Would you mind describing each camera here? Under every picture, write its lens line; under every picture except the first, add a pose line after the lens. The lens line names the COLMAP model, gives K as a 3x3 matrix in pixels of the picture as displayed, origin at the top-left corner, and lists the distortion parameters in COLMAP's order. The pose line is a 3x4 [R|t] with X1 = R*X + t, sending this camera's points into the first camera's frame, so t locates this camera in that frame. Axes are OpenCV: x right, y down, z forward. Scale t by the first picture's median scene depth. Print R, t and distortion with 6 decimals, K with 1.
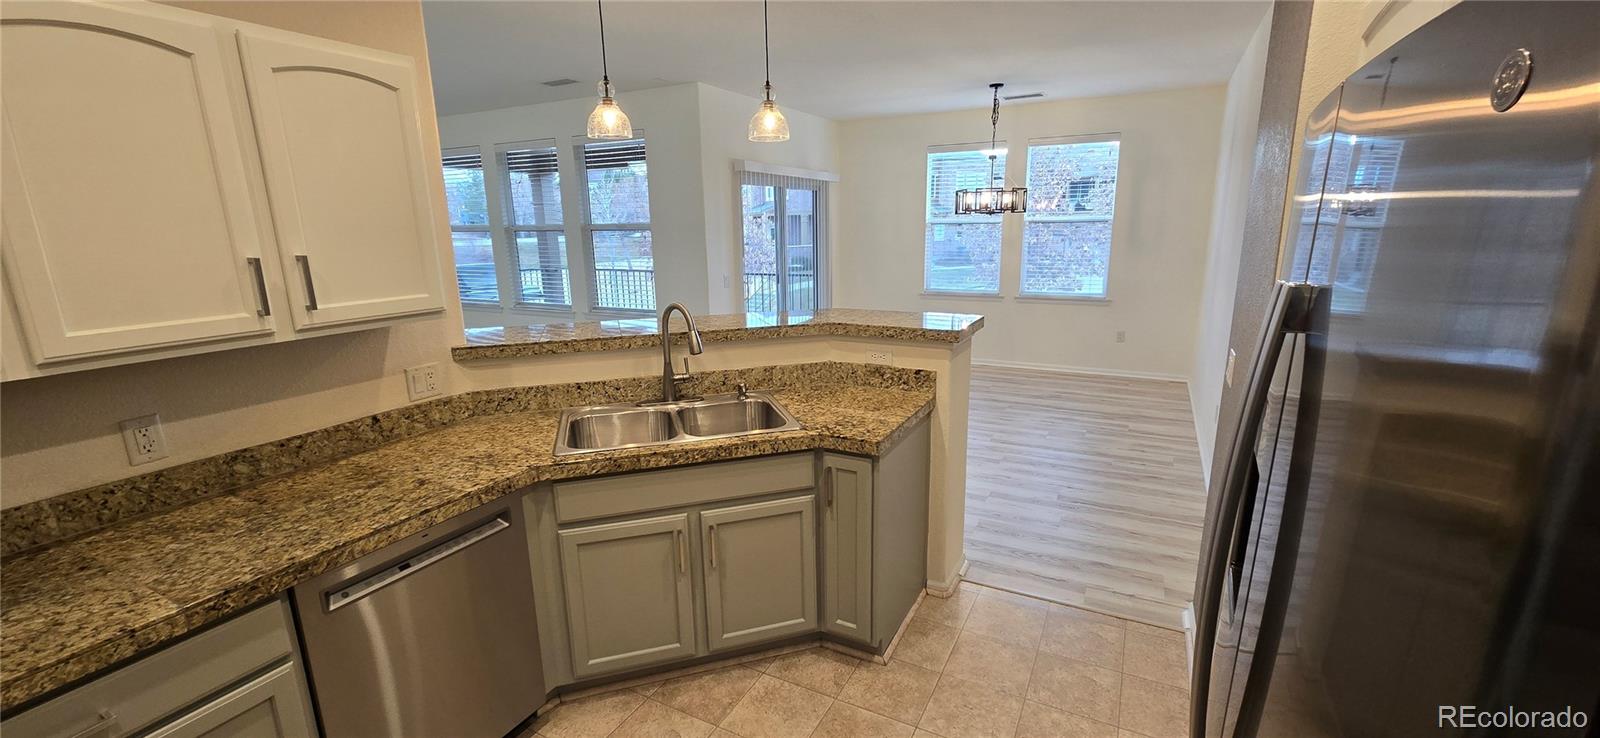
lens RADIAL K [[659.8, 0, 804.7], [0, 659.8, 378.7], [0, 0, 1]] dist [0.001567, 0.000090]
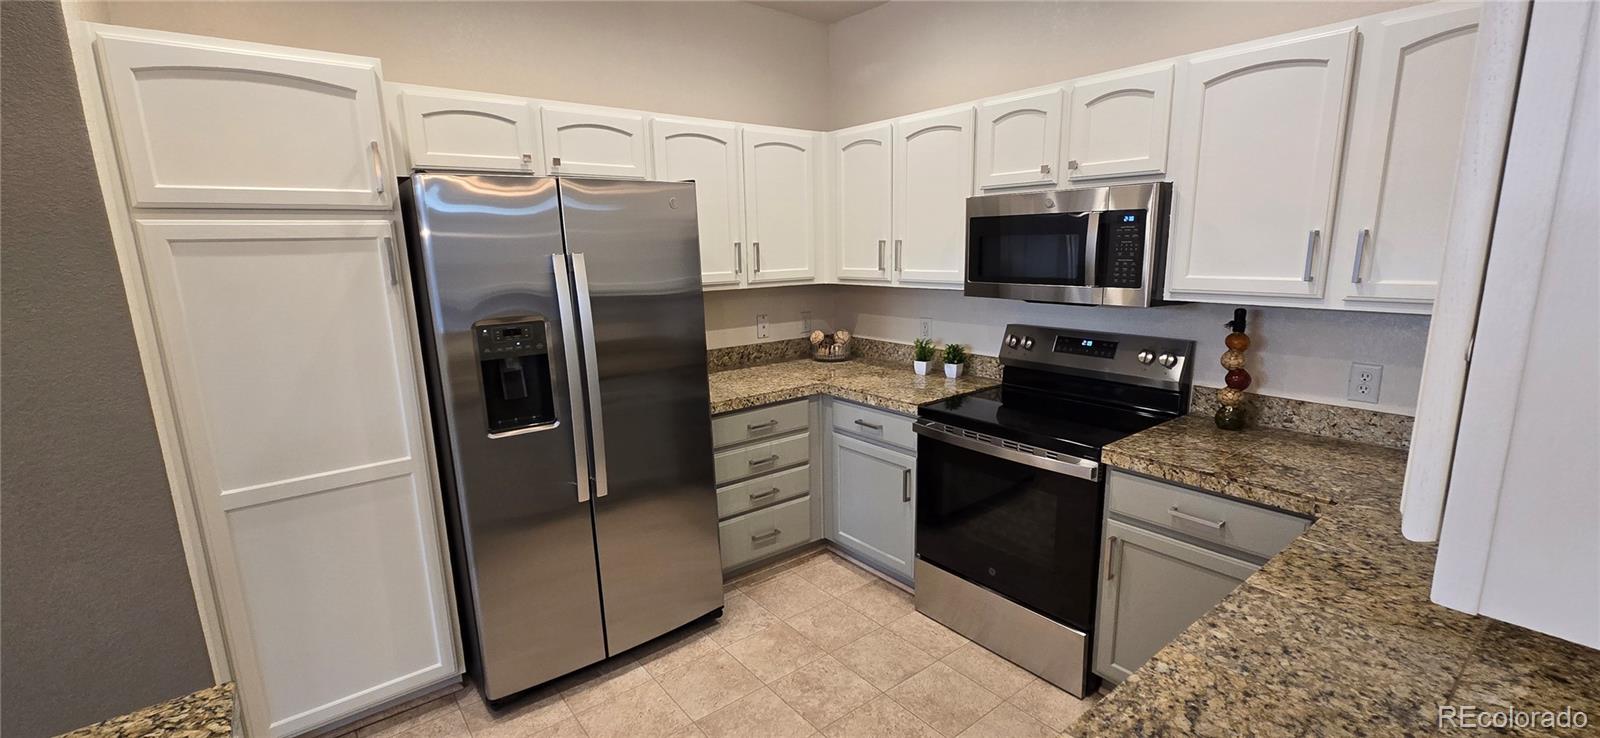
lens RADIAL K [[659.8, 0, 804.7], [0, 659.8, 378.7], [0, 0, 1]] dist [0.001567, 0.000090]
pose [[-0.915293, -0.047444, 0.399986, -0.509804], [0.124654, 0.910923, 0.393295, -0.268585], [-0.383016, 0.409840, -0.827847, 1.344753]]
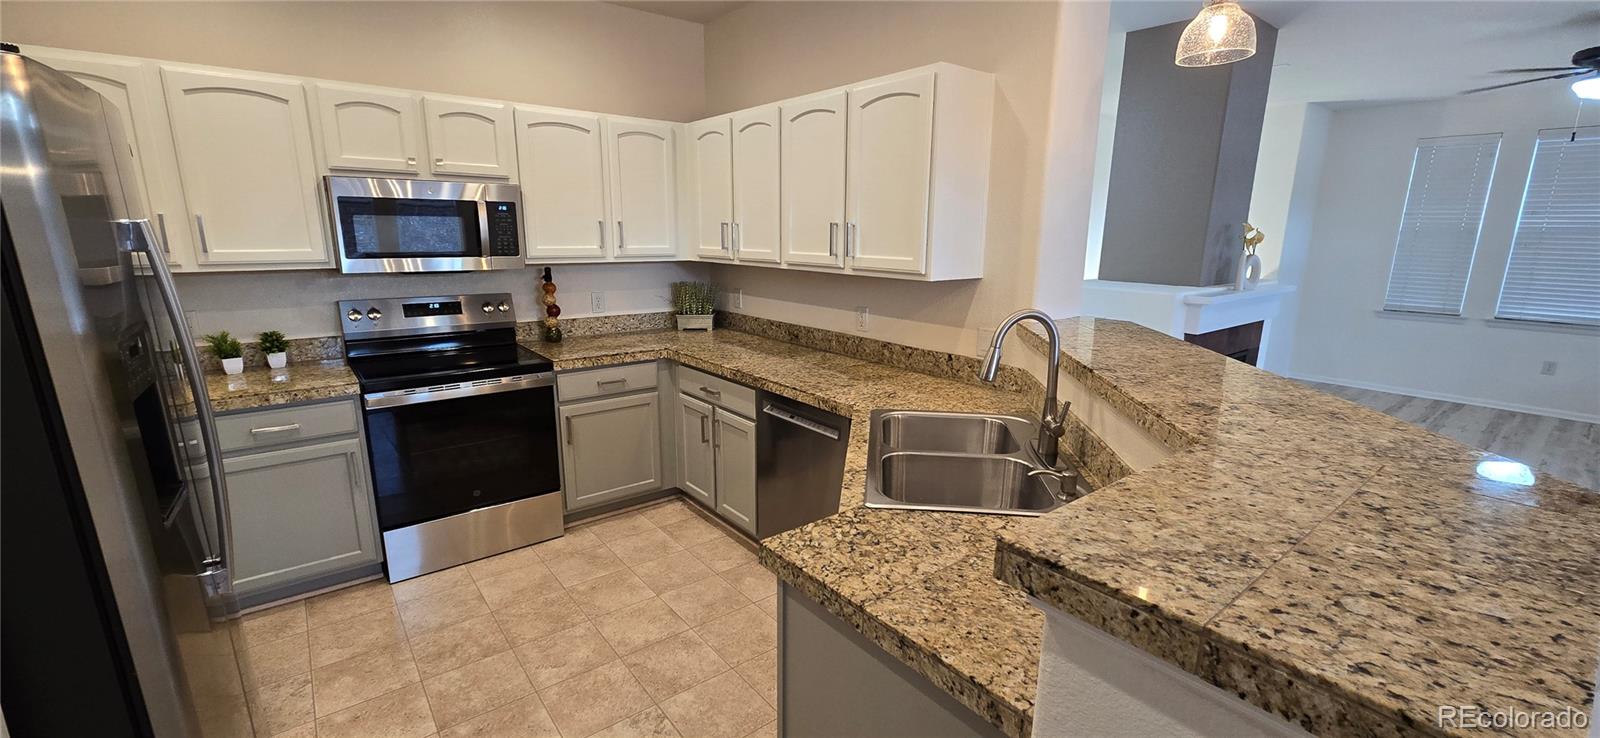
lens RADIAL K [[659.8, 0, 804.7], [0, 659.8, 378.7], [0, 0, 1]] dist [0.001567, 0.000090]
pose [[-0.408875, 0.217328, -0.886335, 0.728737], [-0.213696, 0.921426, 0.324512, -0.305088], [0.887218, 0.322091, -0.330306, 1.420253]]
